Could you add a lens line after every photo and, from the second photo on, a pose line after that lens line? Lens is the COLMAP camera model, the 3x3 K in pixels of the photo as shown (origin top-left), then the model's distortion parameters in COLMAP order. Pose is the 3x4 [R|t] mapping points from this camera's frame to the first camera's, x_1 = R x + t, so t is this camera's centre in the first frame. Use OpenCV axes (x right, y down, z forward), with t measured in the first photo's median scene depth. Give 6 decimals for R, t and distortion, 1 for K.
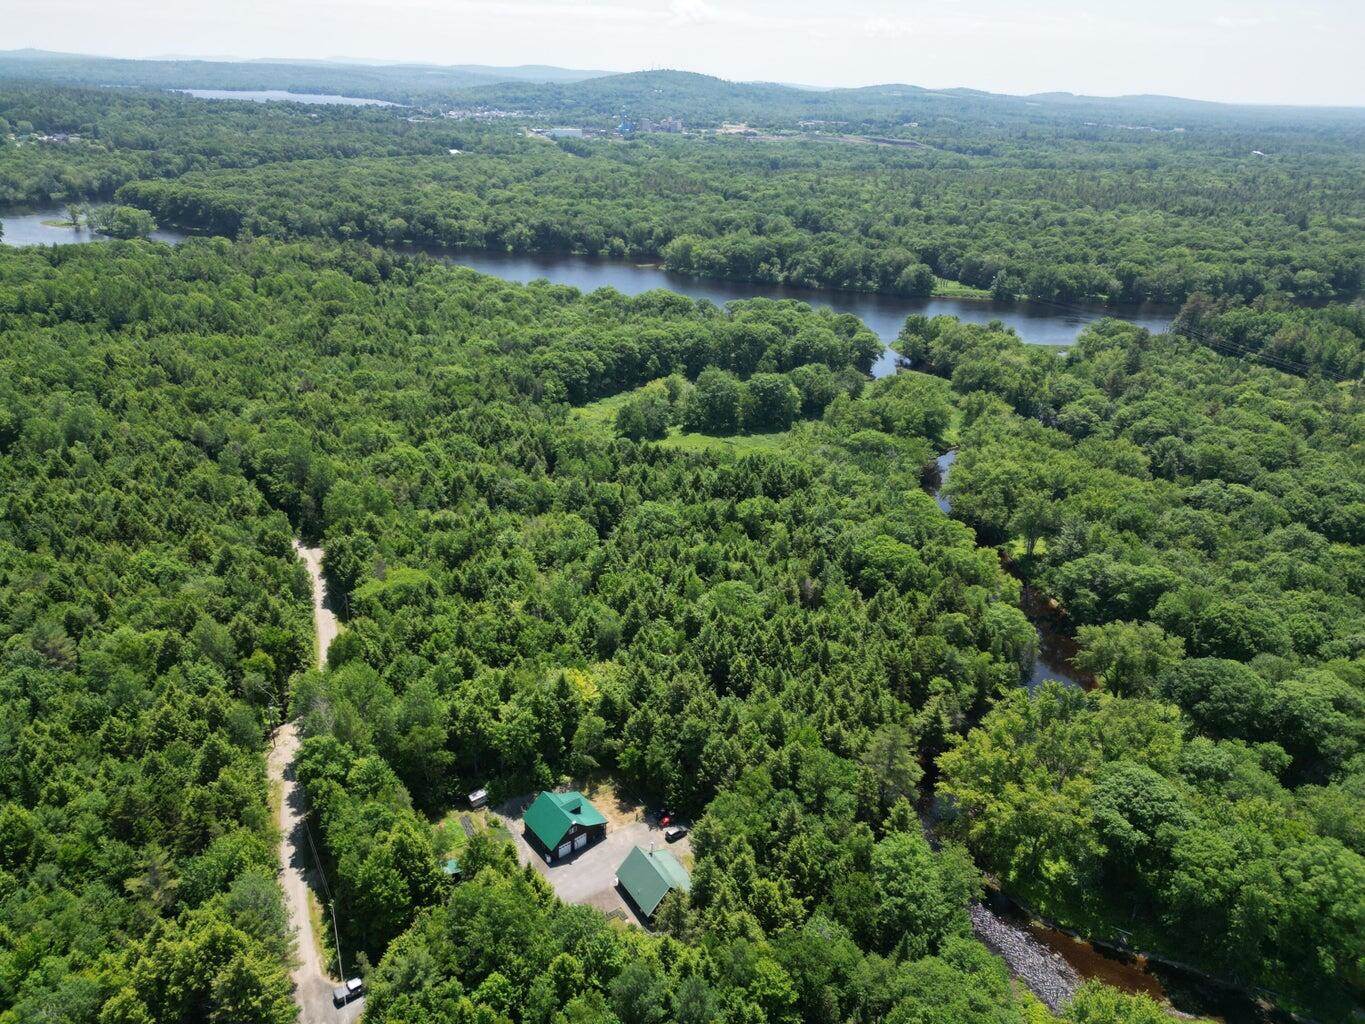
lens RADIAL K [[959.3, 0, 683.7], [0, 959.3, 515.9], [0, 0, 1]] dist [0.073283, -0.041836]
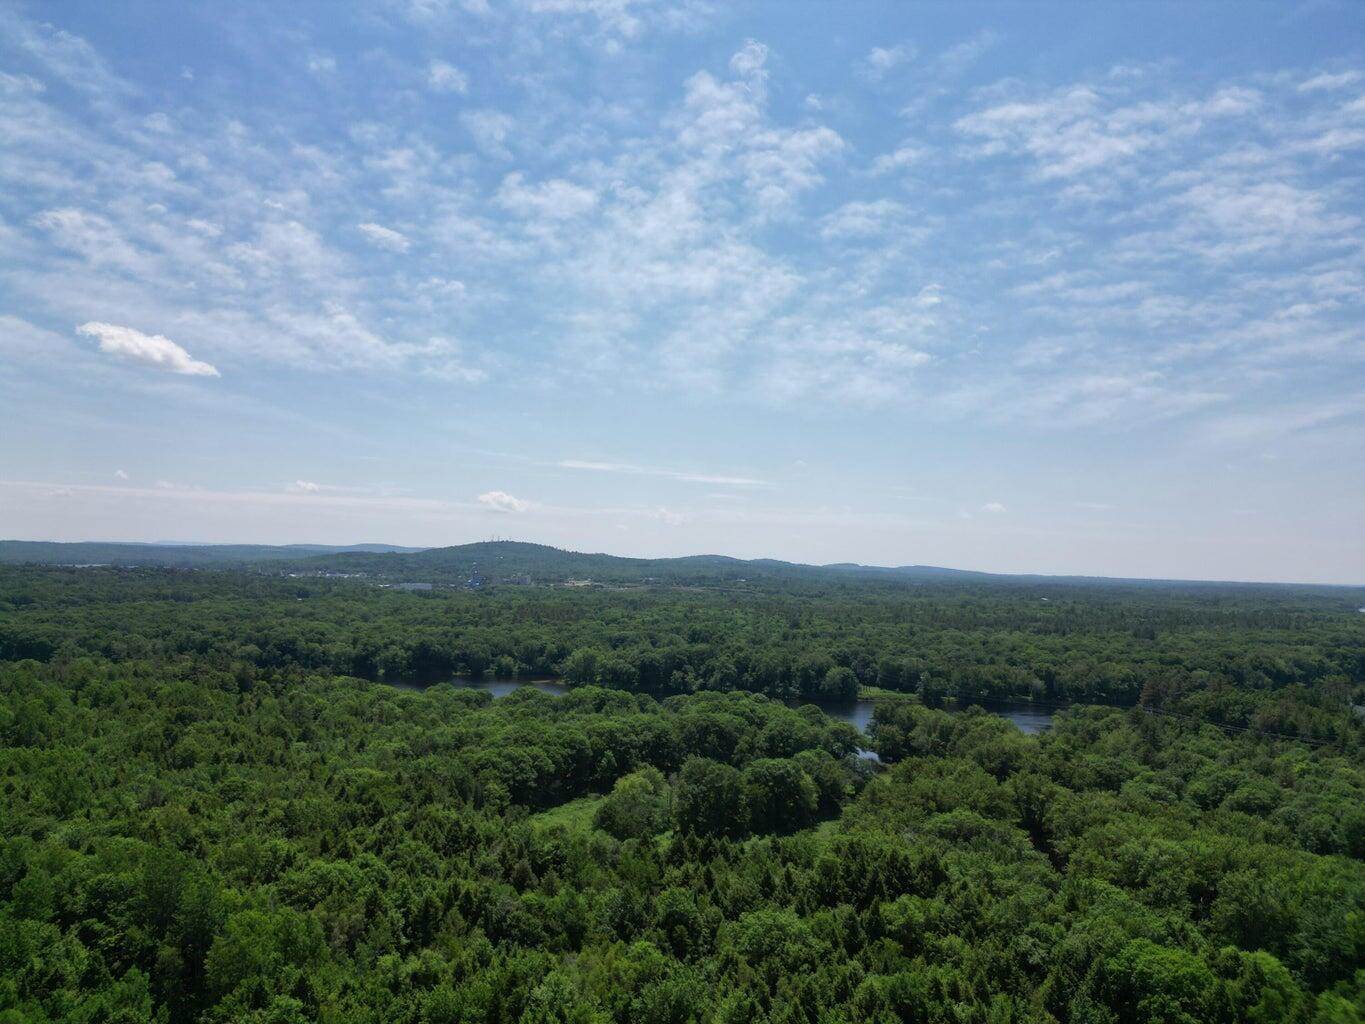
lens RADIAL K [[959.3, 0, 686.7], [0, 959.3, 513.2], [0, 0, 1]] dist [0.073283, -0.041836]
pose [[0.983952, 0.001724, 0.178423, -0.112663], [0.078741, 0.893125, -0.442863, 0.017602], [-0.160118, 0.449806, 0.878656, 0.191459]]
